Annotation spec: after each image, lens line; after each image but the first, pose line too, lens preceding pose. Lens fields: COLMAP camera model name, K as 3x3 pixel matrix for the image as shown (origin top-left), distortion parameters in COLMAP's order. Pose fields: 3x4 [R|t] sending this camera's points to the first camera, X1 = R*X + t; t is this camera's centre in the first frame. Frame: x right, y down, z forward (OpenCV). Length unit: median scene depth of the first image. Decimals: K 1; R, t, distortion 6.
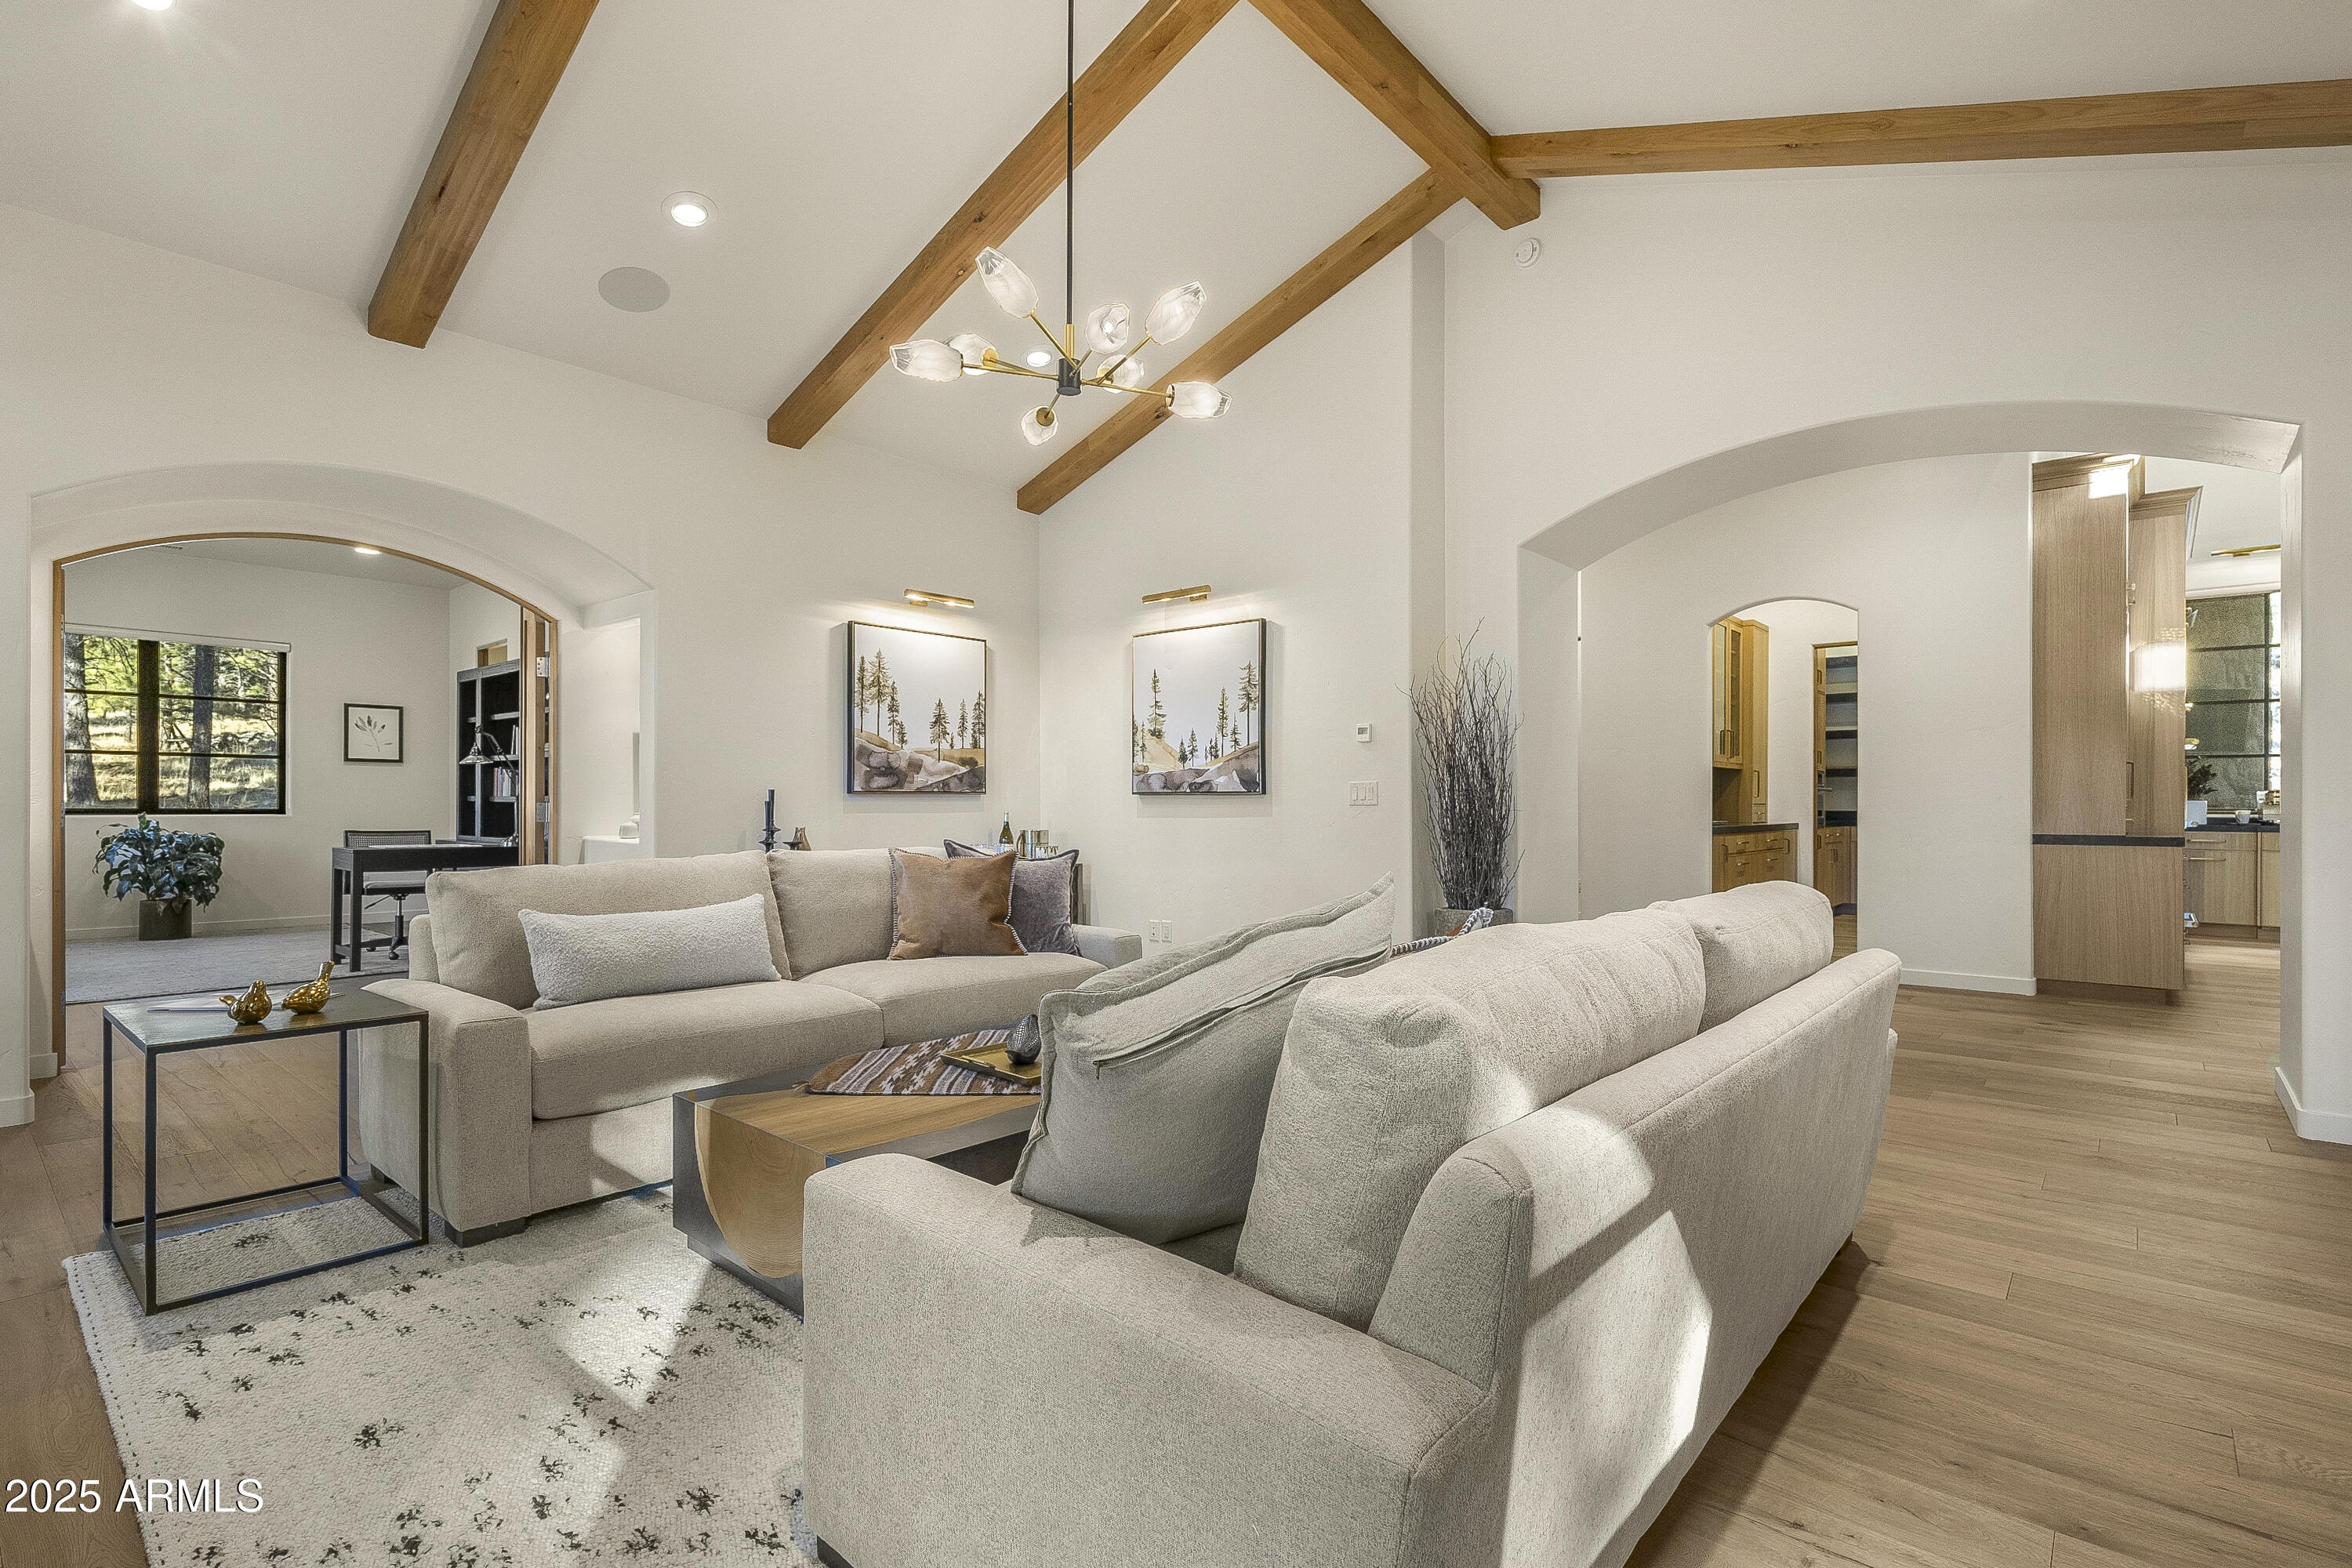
lens RADIAL K [[1093.0, 0, 1173.6], [0, 1093.0, 804.6], [0, 0, 1]] dist [-0.008273, -0.000043]
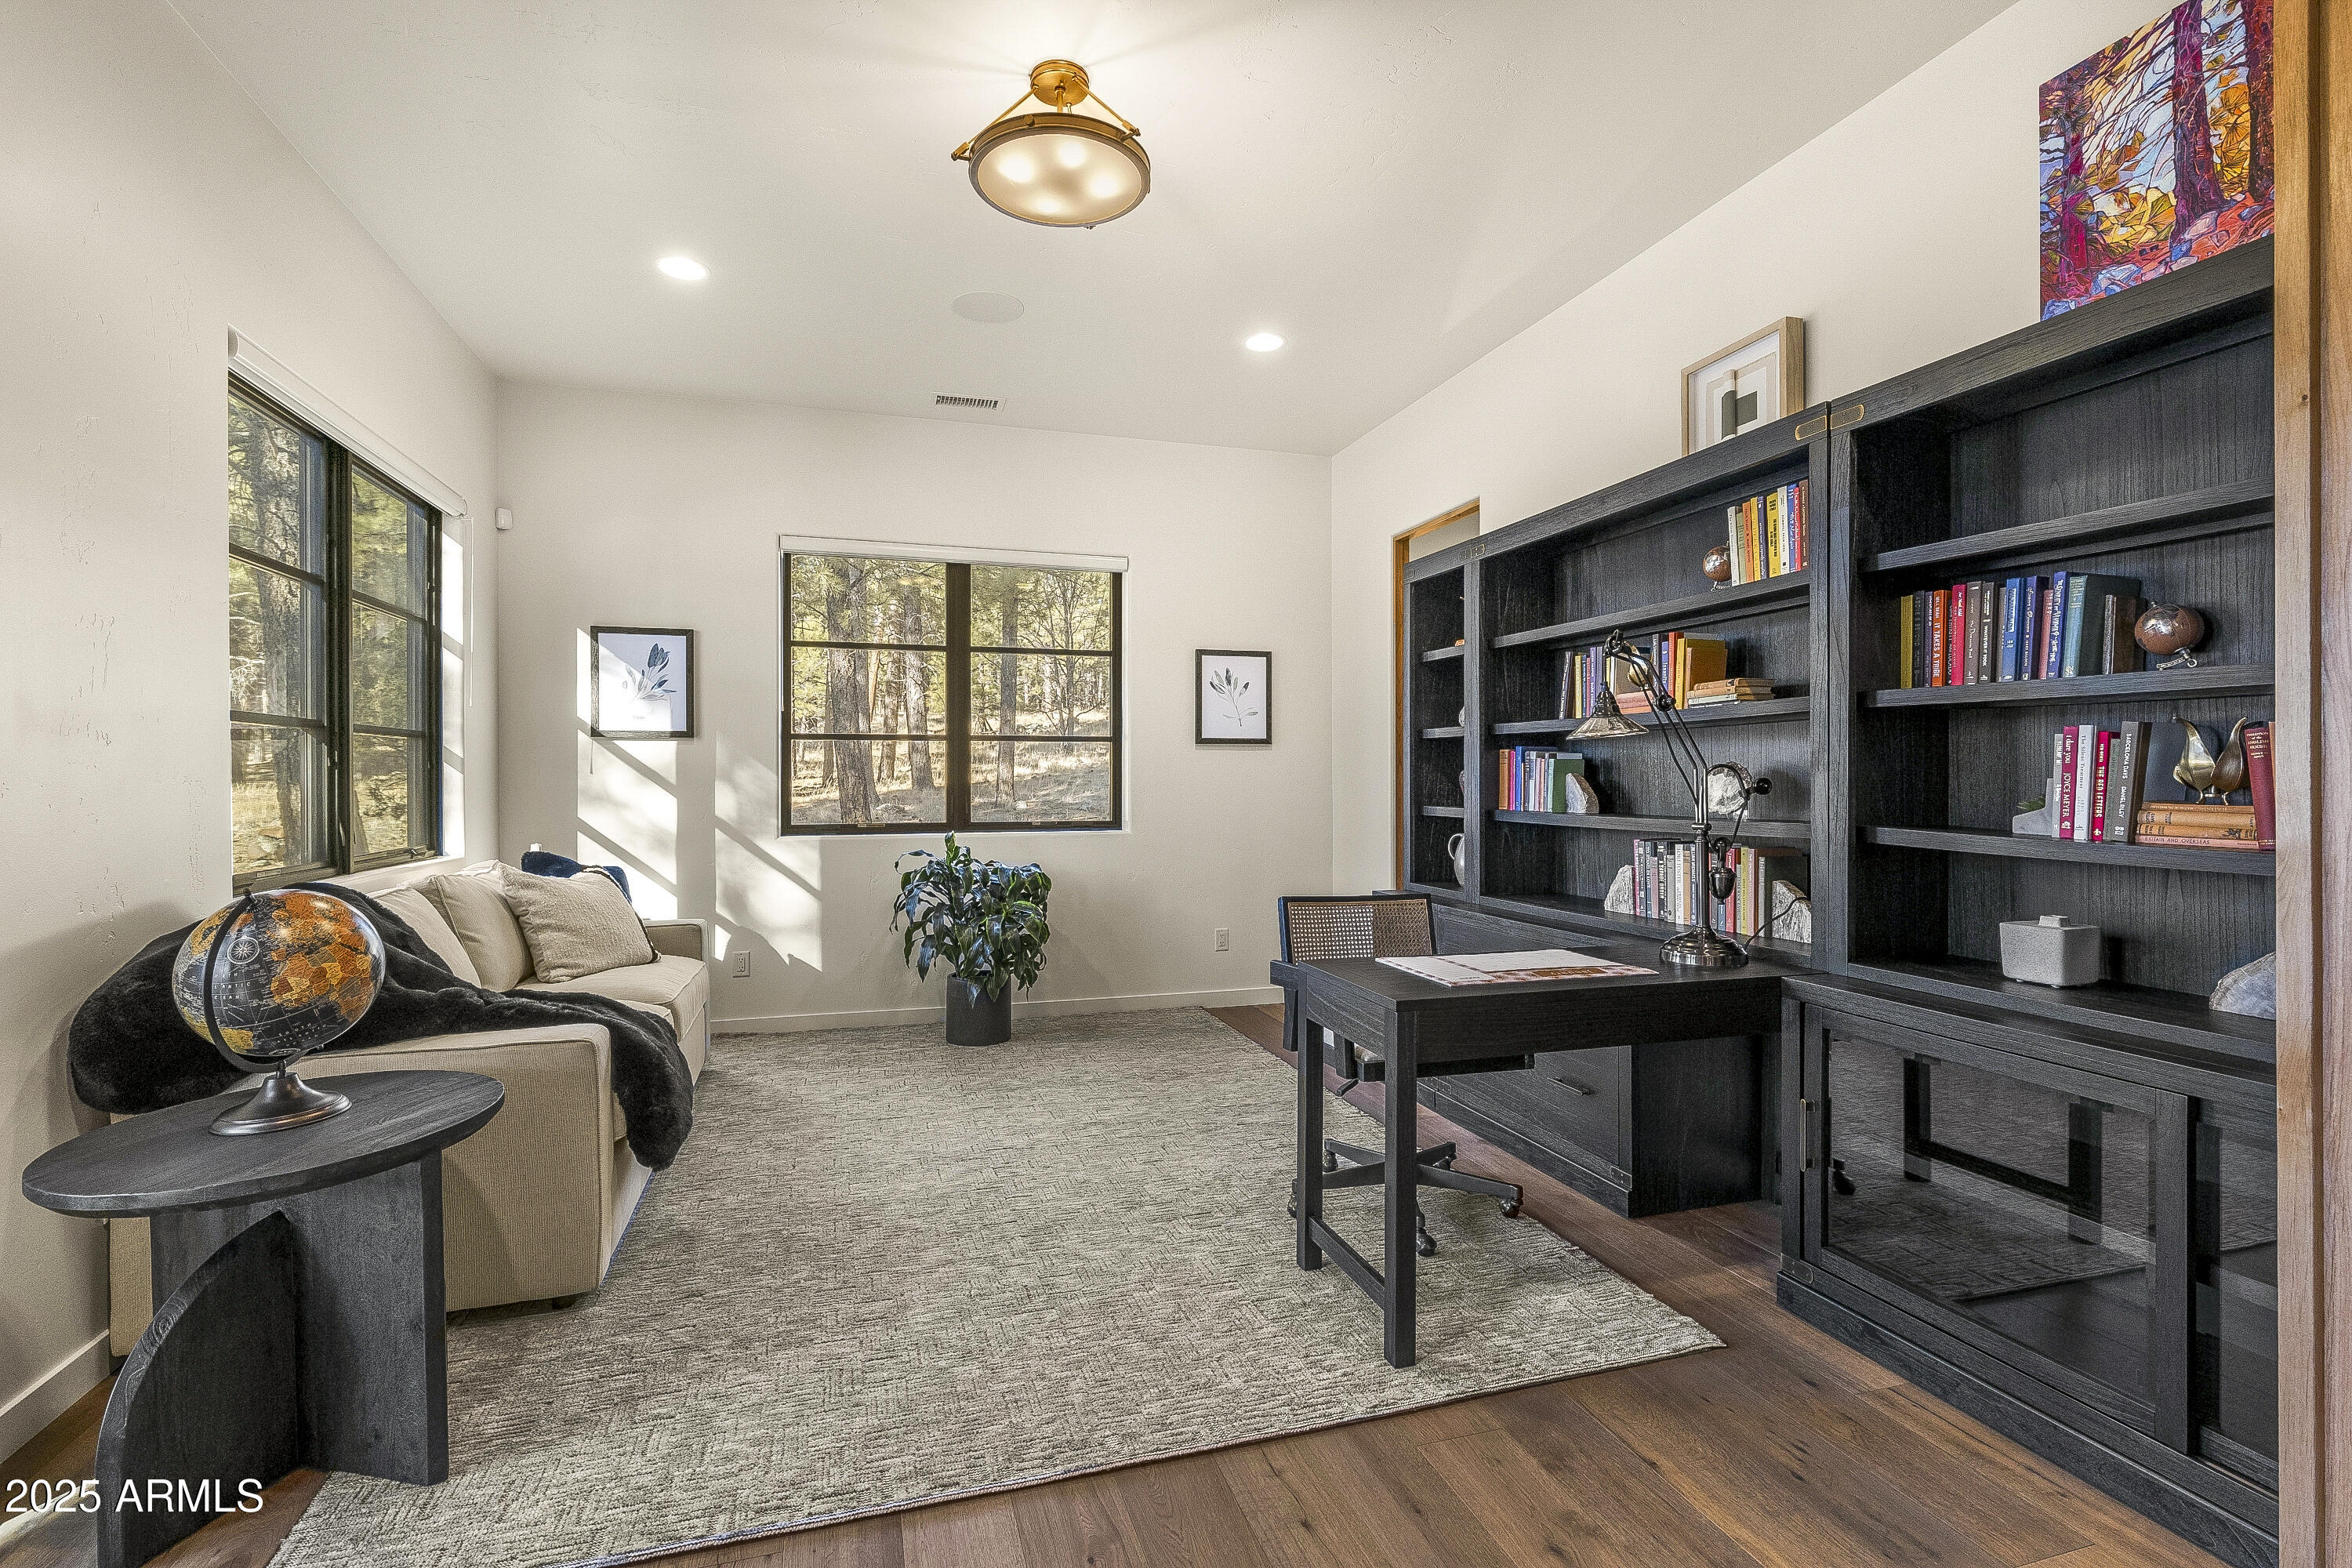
lens RADIAL K [[1041.2, 0, 1170.2], [0, 1041.2, 777.2], [0, 0, 1]] dist [-0.003756, 0.001096]
pose [[0.842369, -0.004844, -0.538880, -0.616850], [0.004959, 0.999987, -0.001236, -0.026864], [0.538879, -0.001631, 0.842382, 0.667368]]
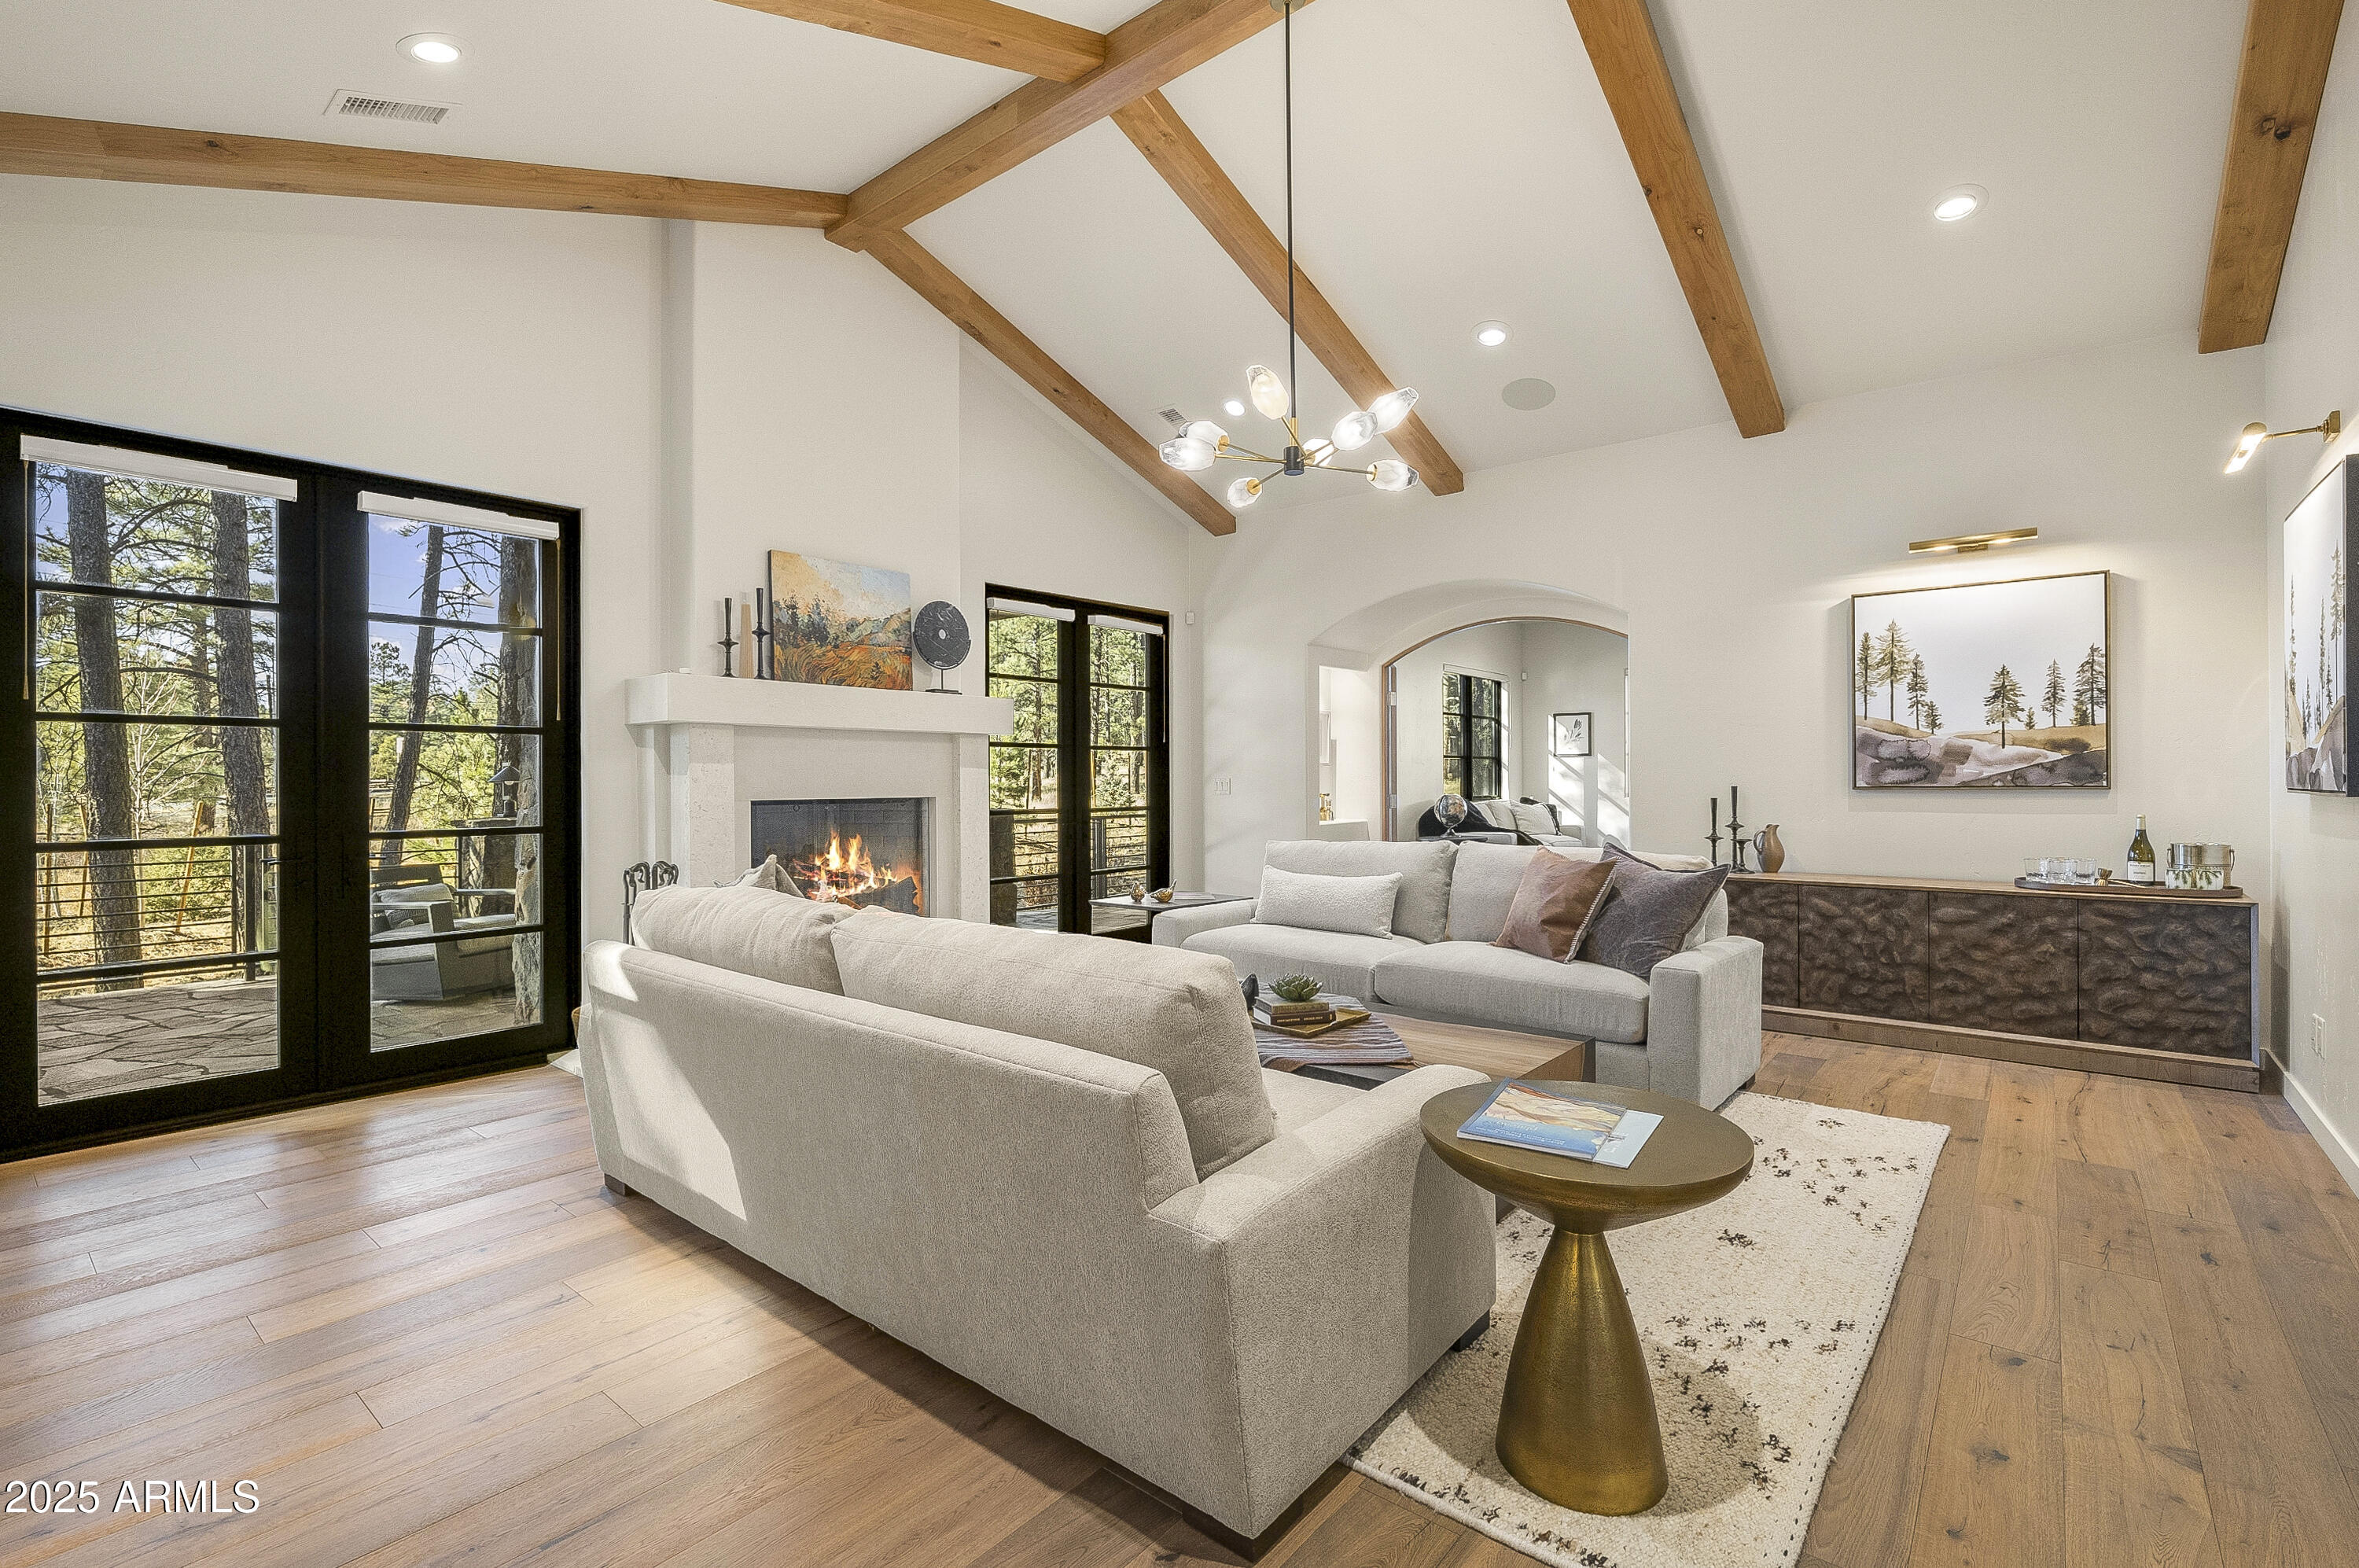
lens RADIAL K [[1096.3, 0, 1194.6], [0, 1096.3, 770.9], [0, 0, 1]] dist [-0.008273, -0.000043]
pose [[0.023241, -0.009423, -0.999685, 0.510170], [0.004325, 0.999947, -0.009325, -0.017094], [0.999721, -0.004107, 0.023281, 0.392367]]
